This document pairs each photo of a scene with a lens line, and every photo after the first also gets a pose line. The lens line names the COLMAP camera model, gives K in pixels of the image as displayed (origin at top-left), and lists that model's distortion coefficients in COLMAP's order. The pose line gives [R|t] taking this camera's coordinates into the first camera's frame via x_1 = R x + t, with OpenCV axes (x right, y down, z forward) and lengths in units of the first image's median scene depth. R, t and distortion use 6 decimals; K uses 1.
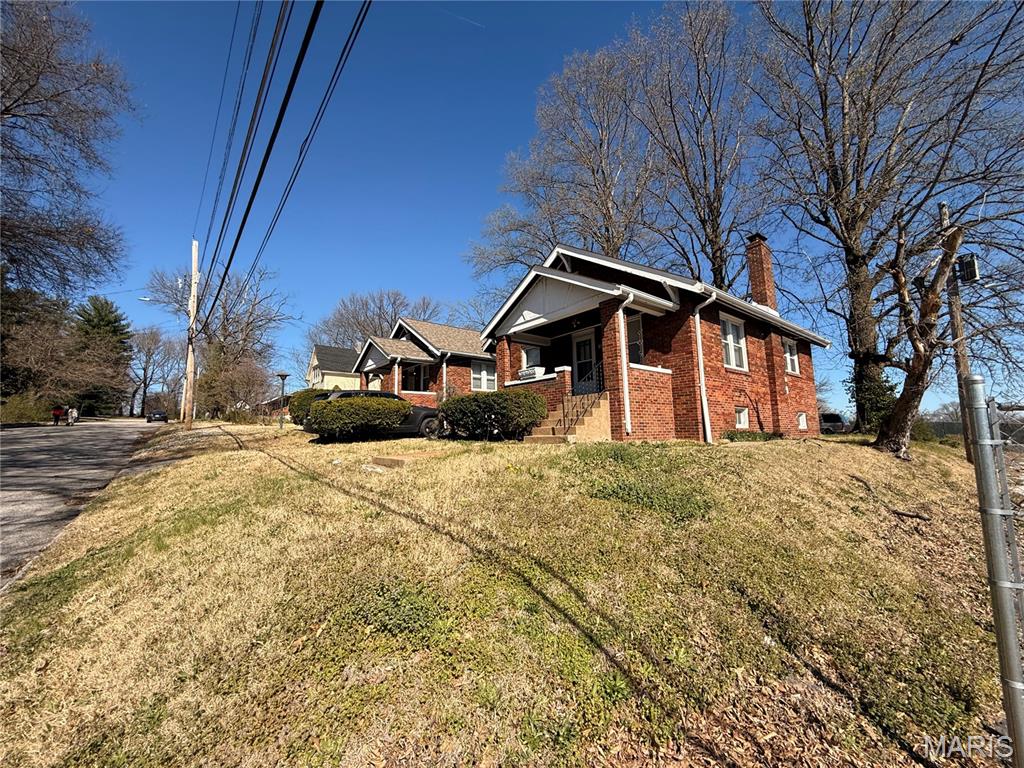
lens RADIAL K [[412.5, 0, 509.2], [0, 412.5, 381.2], [0, 0, 1]] dist [-0.000645, 0.000184]
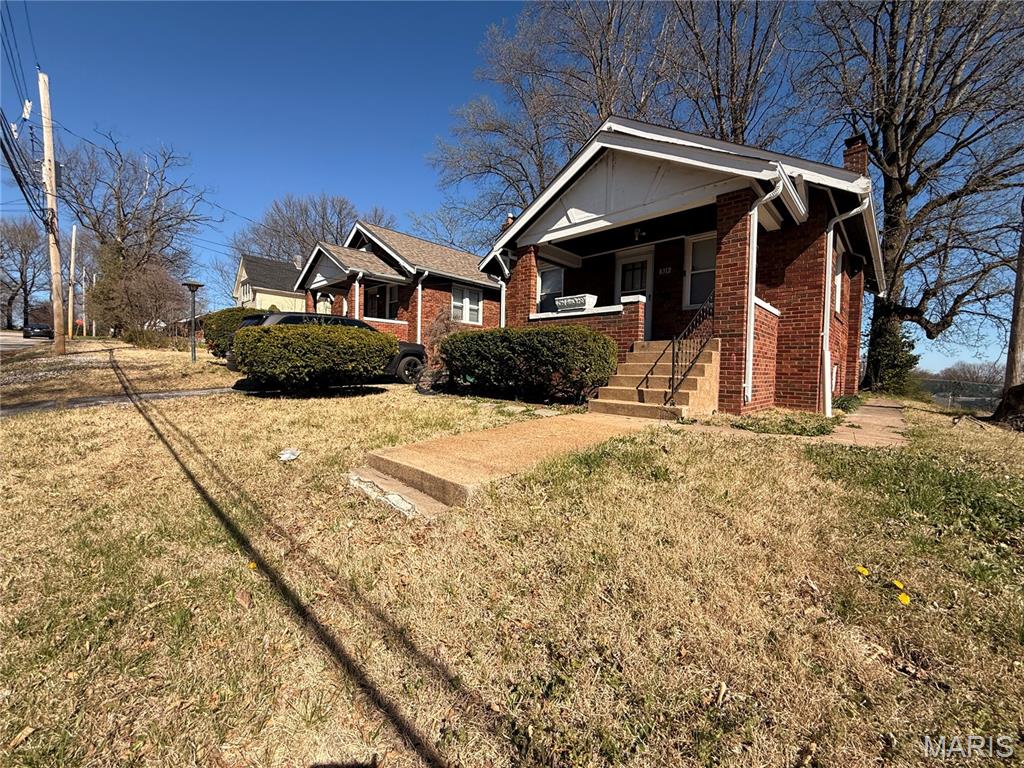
lens RADIAL K [[412.5, 0, 509.8], [0, 412.5, 382.5], [0, 0, 1]] dist [-0.000645, 0.000184]
pose [[0.990897, 0.037403, 0.129325, -0.084158], [-0.058040, 0.985459, 0.159693, 0.004660], [-0.121471, -0.165745, 0.978659, 0.187895]]
